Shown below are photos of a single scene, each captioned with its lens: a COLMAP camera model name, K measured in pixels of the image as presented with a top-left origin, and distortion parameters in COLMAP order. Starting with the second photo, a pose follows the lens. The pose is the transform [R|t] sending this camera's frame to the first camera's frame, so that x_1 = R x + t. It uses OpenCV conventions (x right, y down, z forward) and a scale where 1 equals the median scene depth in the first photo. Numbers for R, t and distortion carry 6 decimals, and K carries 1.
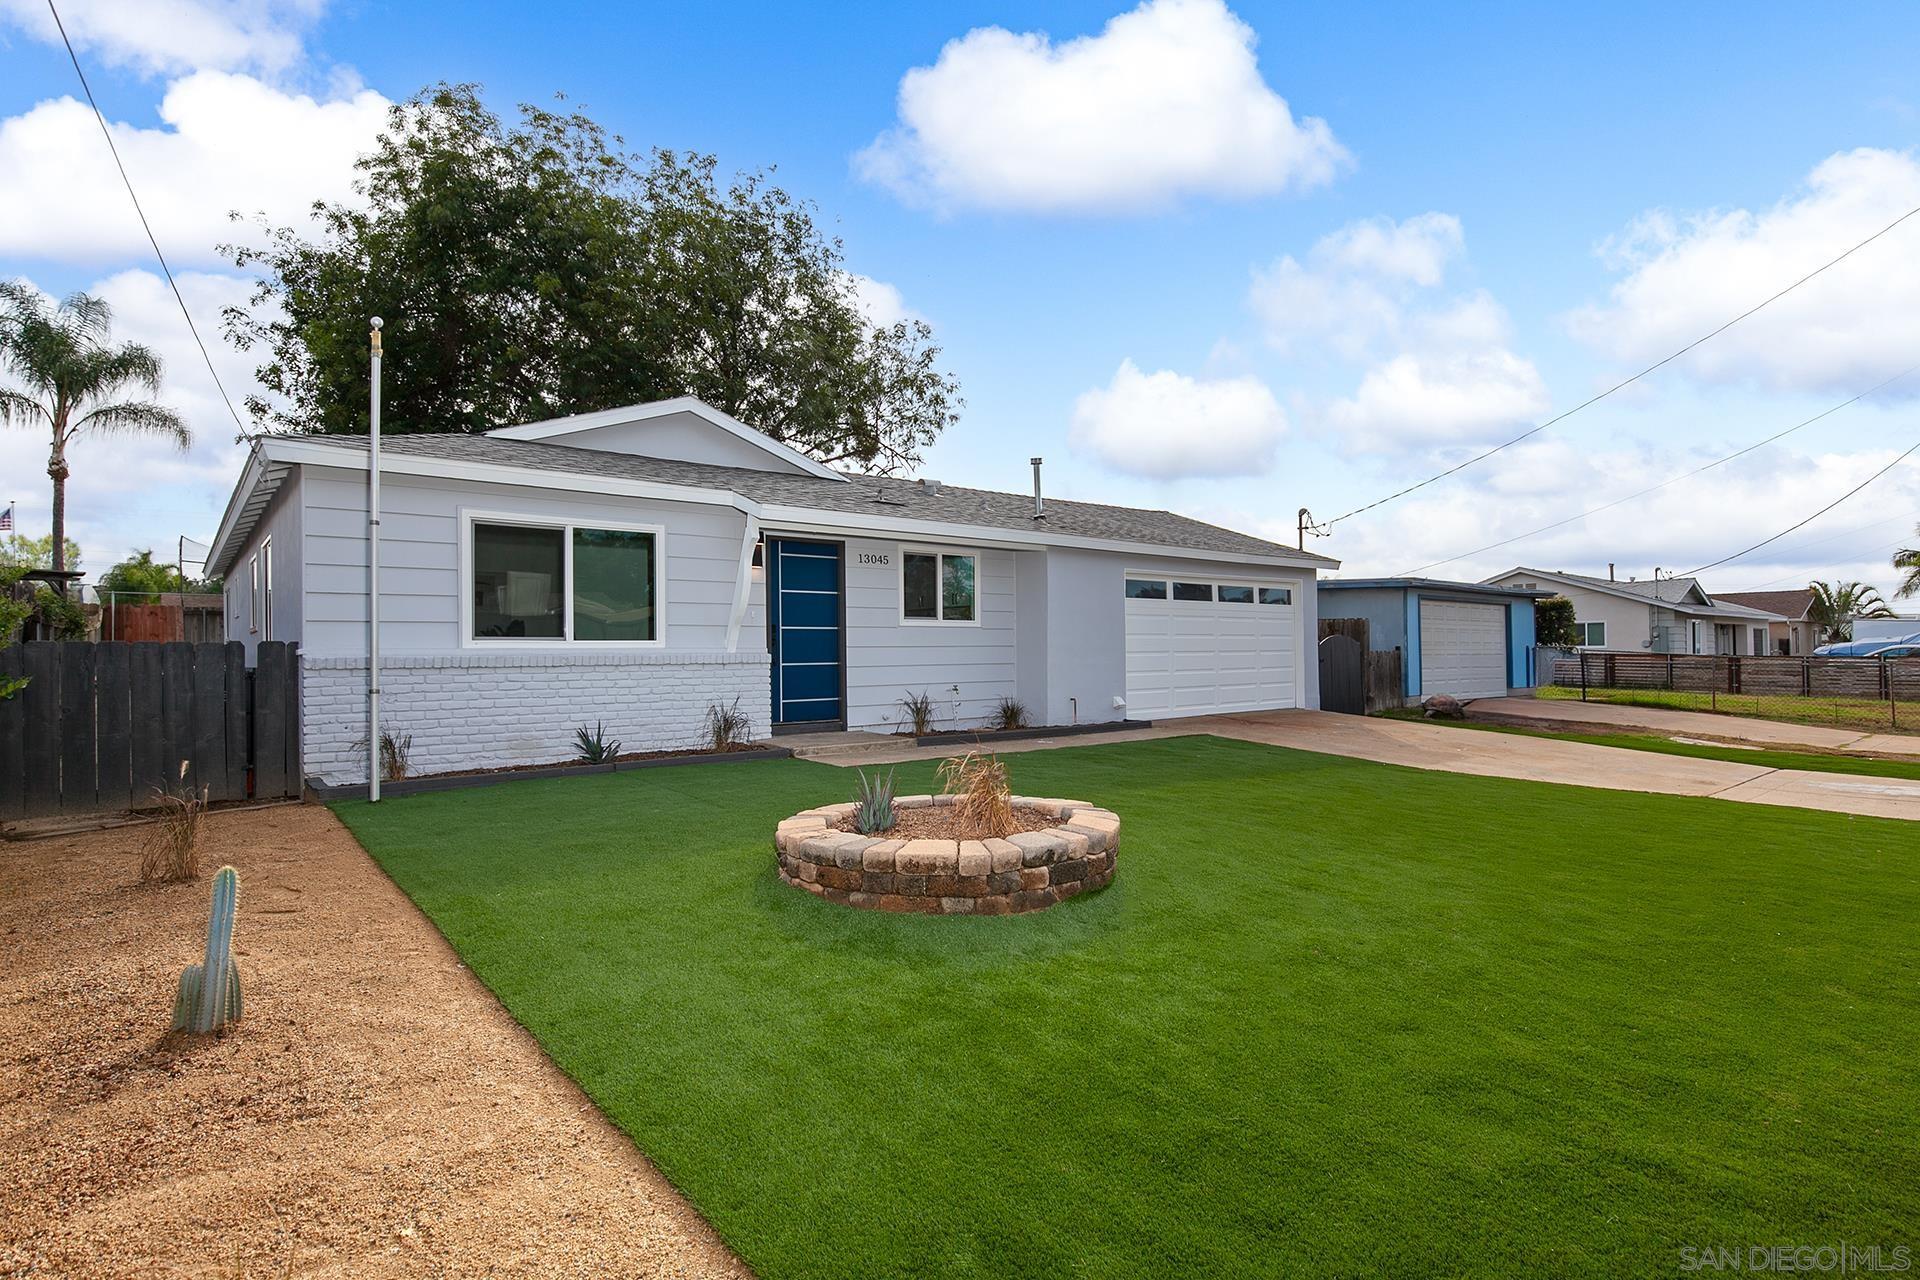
lens RADIAL K [[950.2, 0, 952.2], [0, 950.2, 639.2], [0, 0, 1]] dist [0.005662, 0.000031]
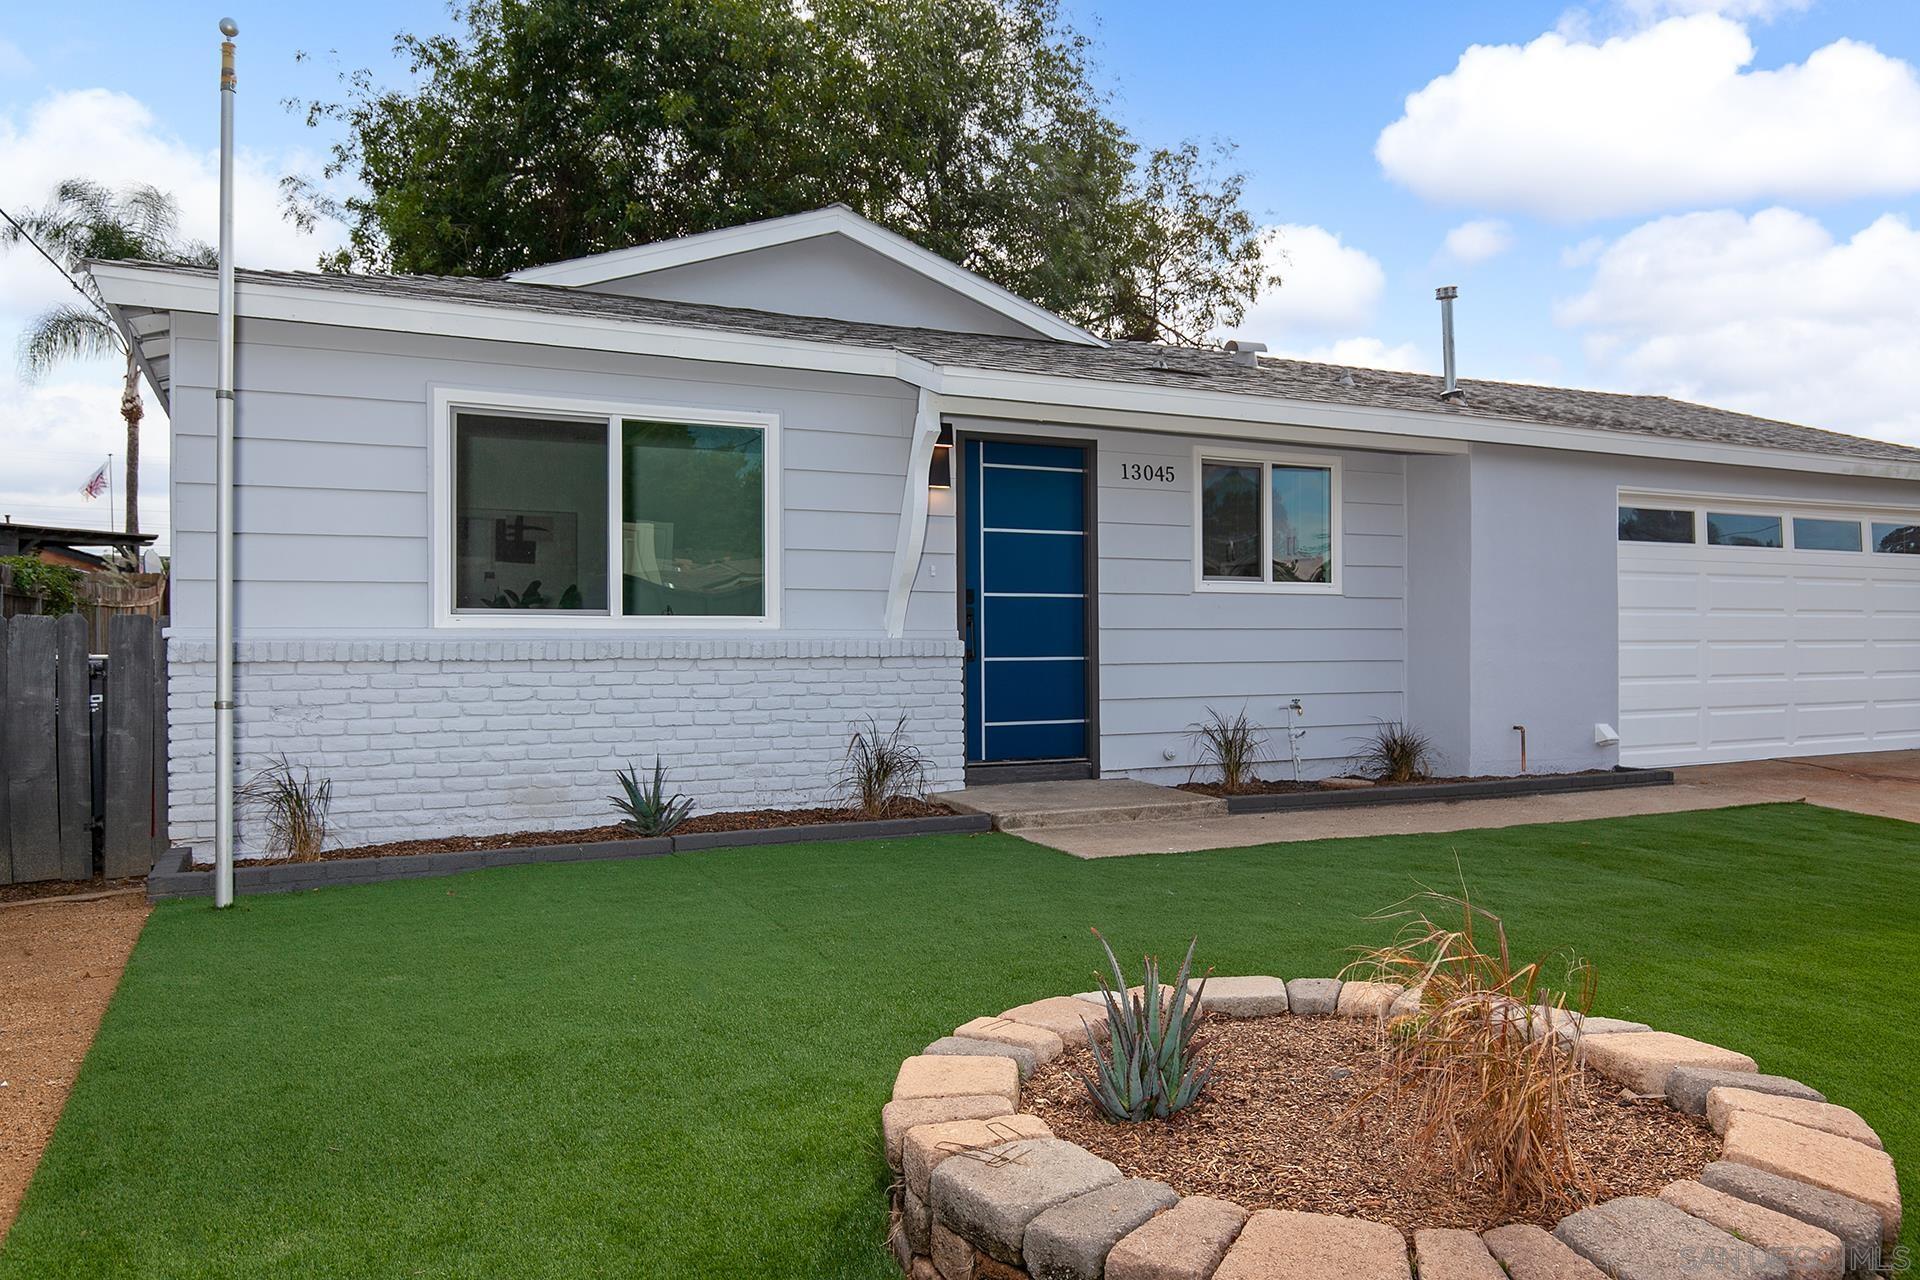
lens RADIAL K [[1328.9, 0, 961.4], [0, 1328.9, 638.8], [0, 0, 1]] dist [0.004104, -0.000197]
pose [[0.975234, 0.004800, -0.221125, -0.016235], [-0.001945, 0.999912, 0.013126, 0.003647], [0.221168, -0.012371, 0.975157, 0.209906]]
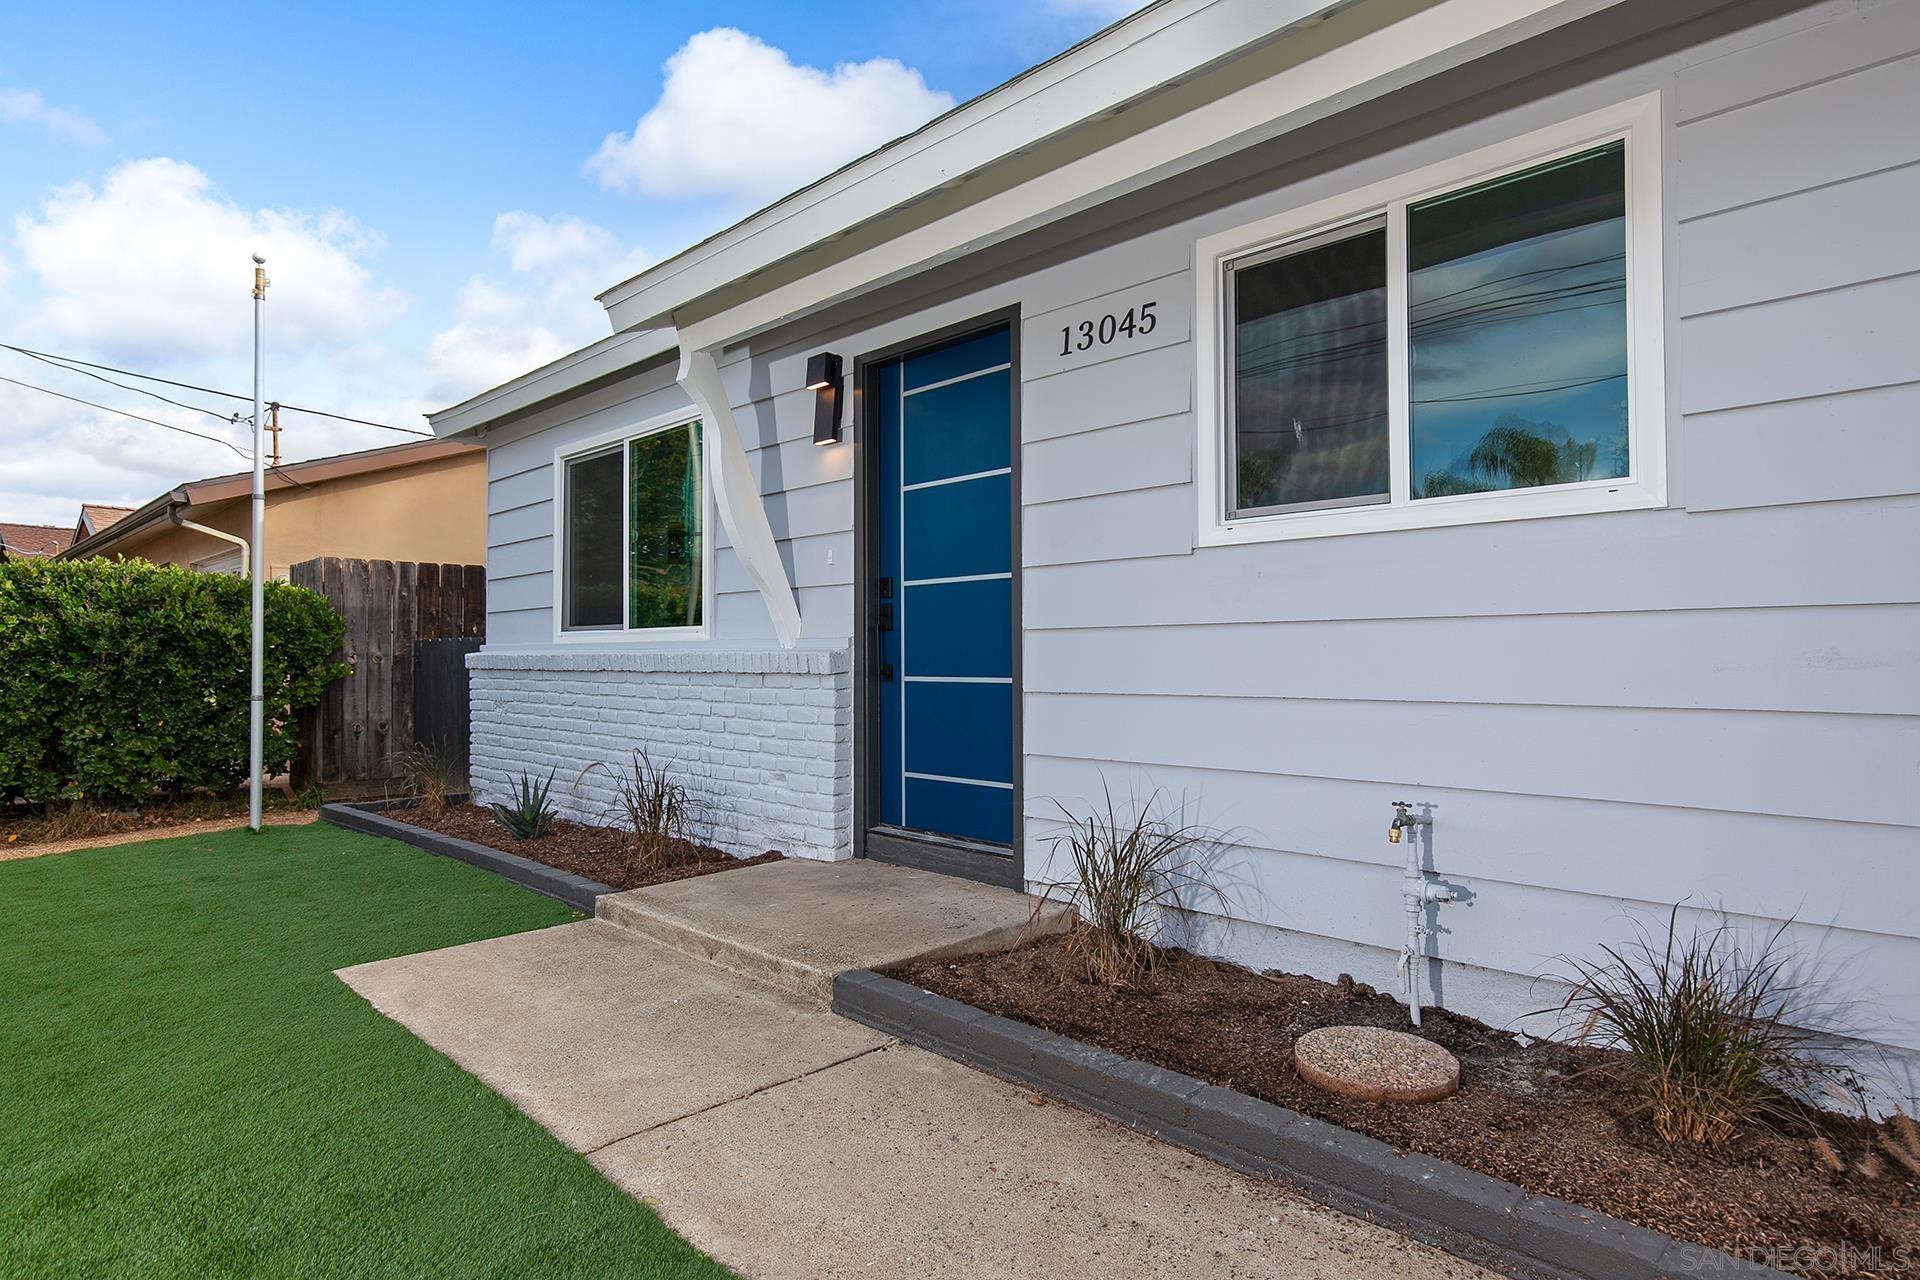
lens RADIAL K [[1077.8, 0, 963.1], [0, 1077.8, 632.9], [0, 0, 1]] dist [0.014380, -0.000719]
pose [[0.094706, -0.014237, -0.995404, 0.243776], [0.017307, 0.999770, -0.012653, 0.012921], [0.995355, -0.016029, 0.094930, 0.921077]]
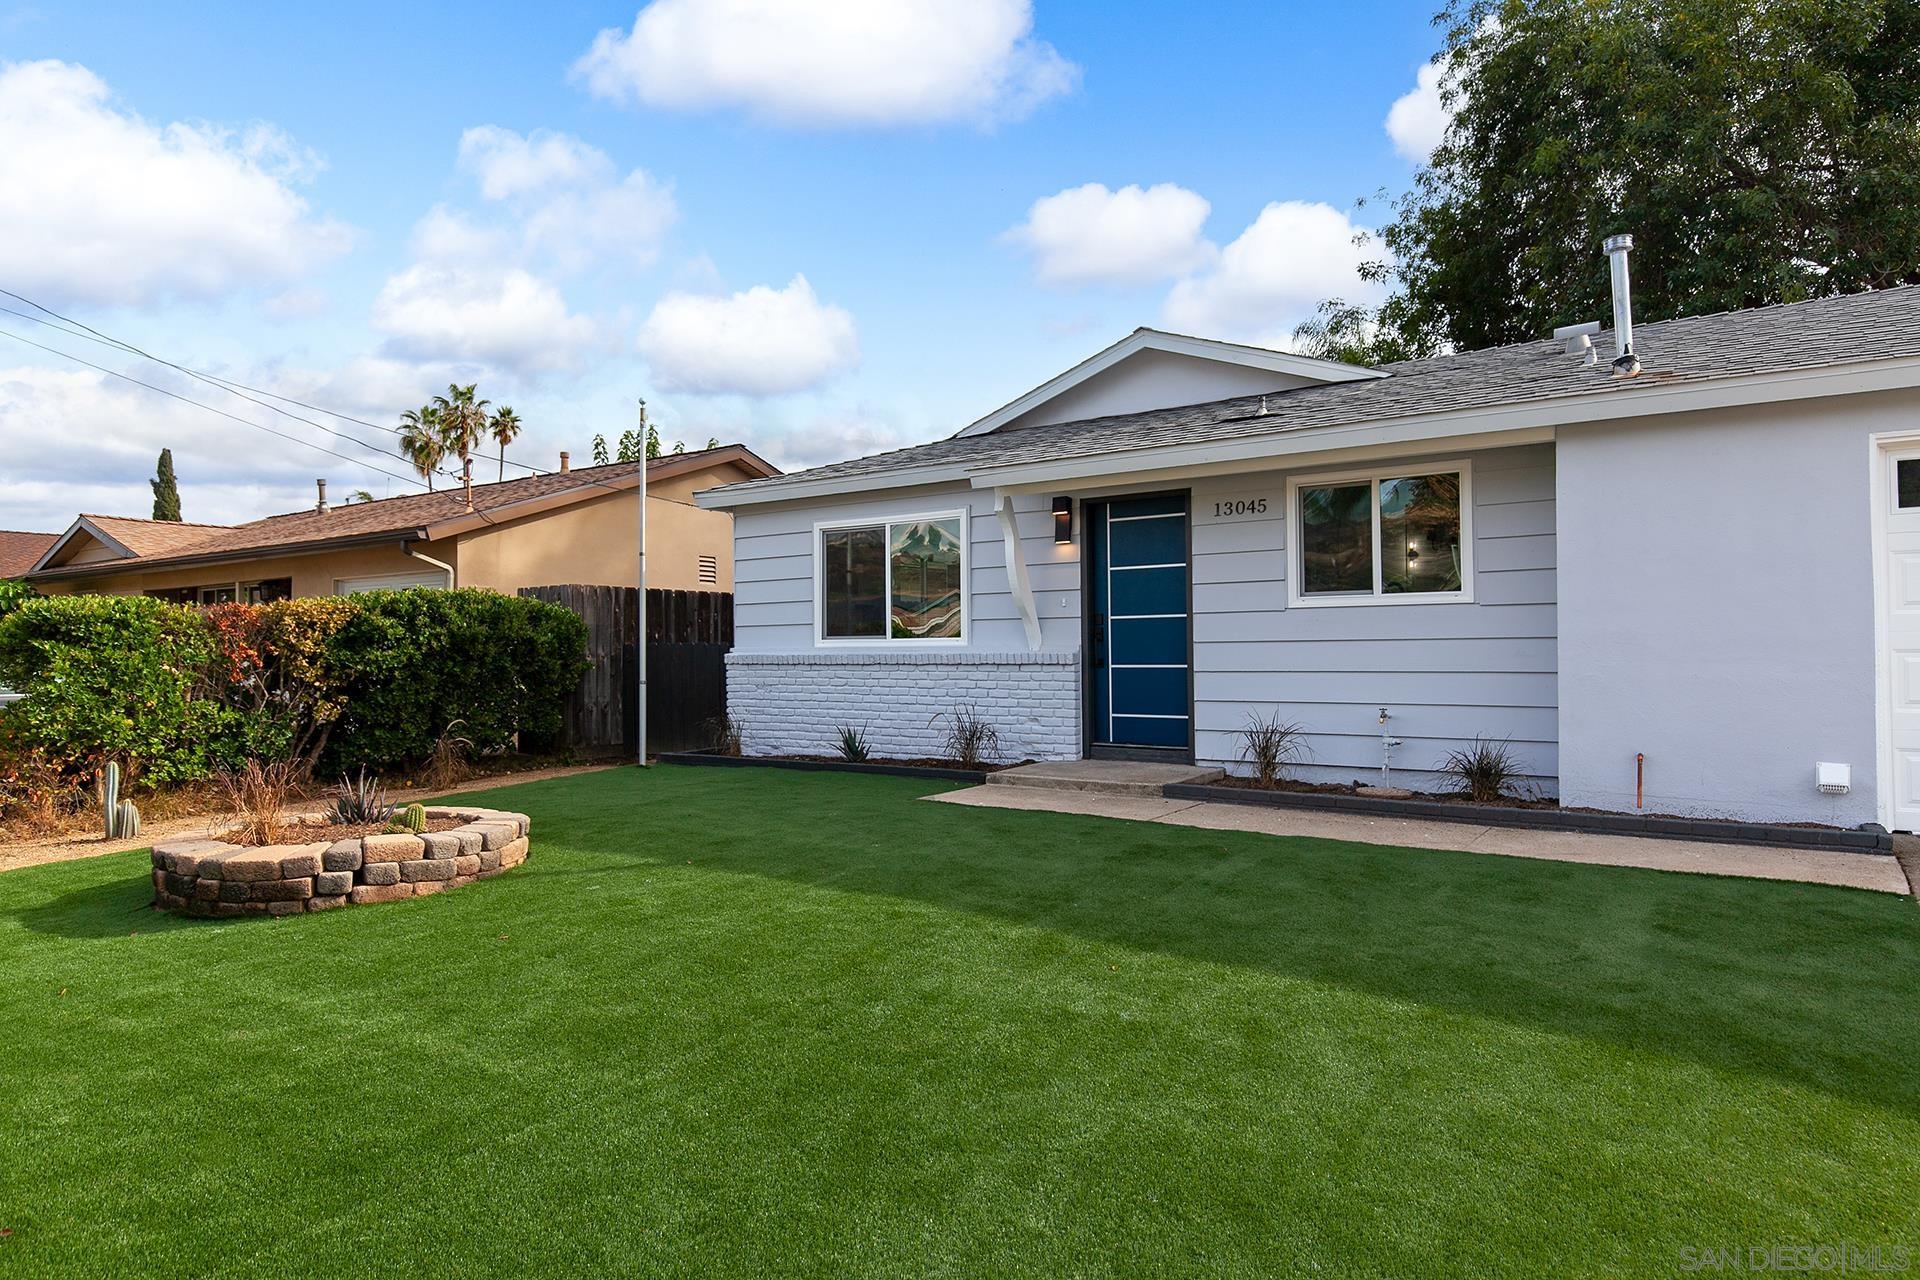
lens RADIAL K [[1129.3, 0, 954.1], [0, 1129.3, 629.2], [0, 0, 1]] dist [0.000013, -0.001130]
pose [[0.267375, -0.014705, -0.963480, 0.609988], [0.018159, 0.999783, -0.010219, 0.003723], [0.963422, -0.014764, 0.267584, 0.600886]]
